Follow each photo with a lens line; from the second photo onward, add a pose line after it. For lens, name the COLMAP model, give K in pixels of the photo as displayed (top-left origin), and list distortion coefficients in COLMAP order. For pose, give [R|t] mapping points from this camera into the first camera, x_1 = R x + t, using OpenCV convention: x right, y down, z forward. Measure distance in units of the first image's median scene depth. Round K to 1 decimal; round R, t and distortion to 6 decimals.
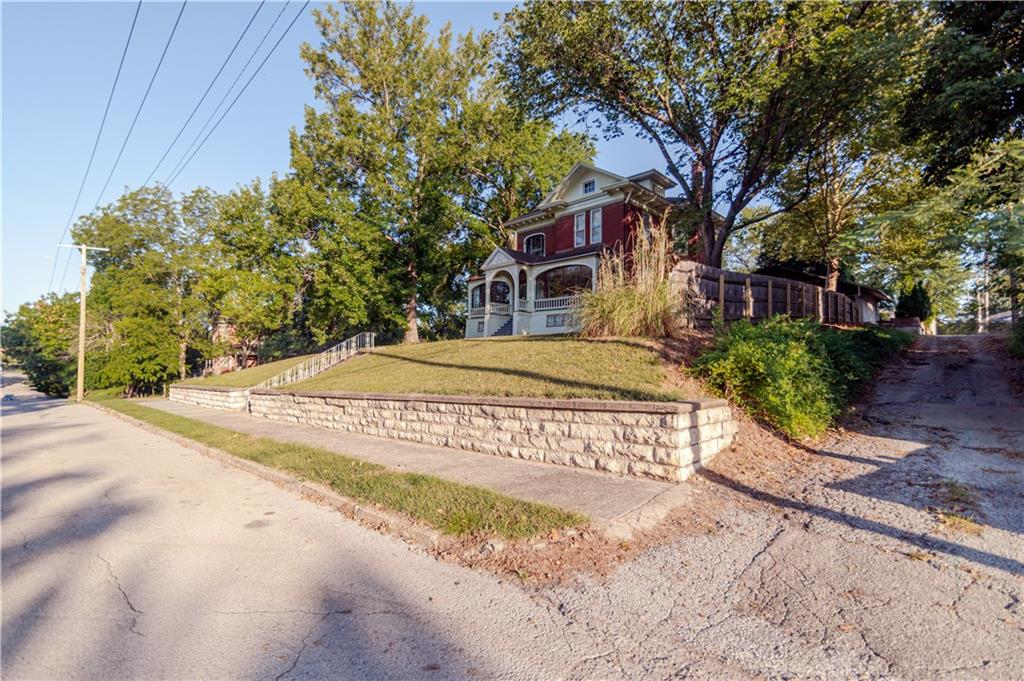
lens RADIAL K [[458.8, 0, 512.9], [0, 458.8, 344.0], [0, 0, 1]] dist [0.012899, -0.000217]
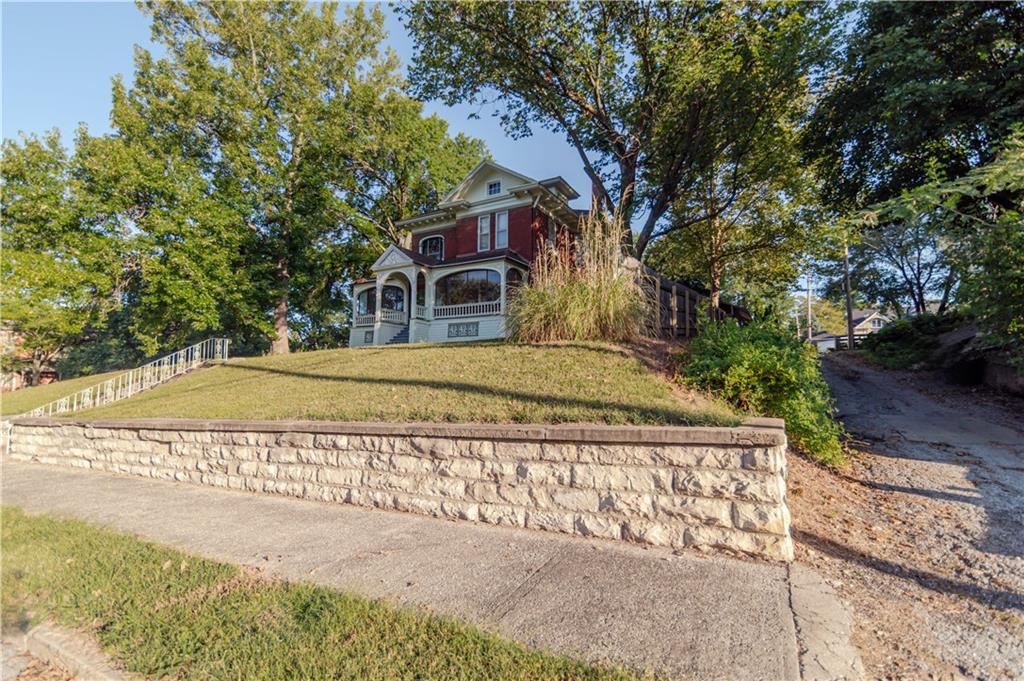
lens RADIAL K [[458.8, 0, 512.9], [0, 458.8, 344.0], [0, 0, 1]] dist [0.012899, -0.000217]
pose [[0.967330, 0.013913, 0.253137, -0.036580], [-0.004409, 0.999265, -0.038071, 0.010913], [-0.253481, 0.035712, 0.966681, 0.132756]]
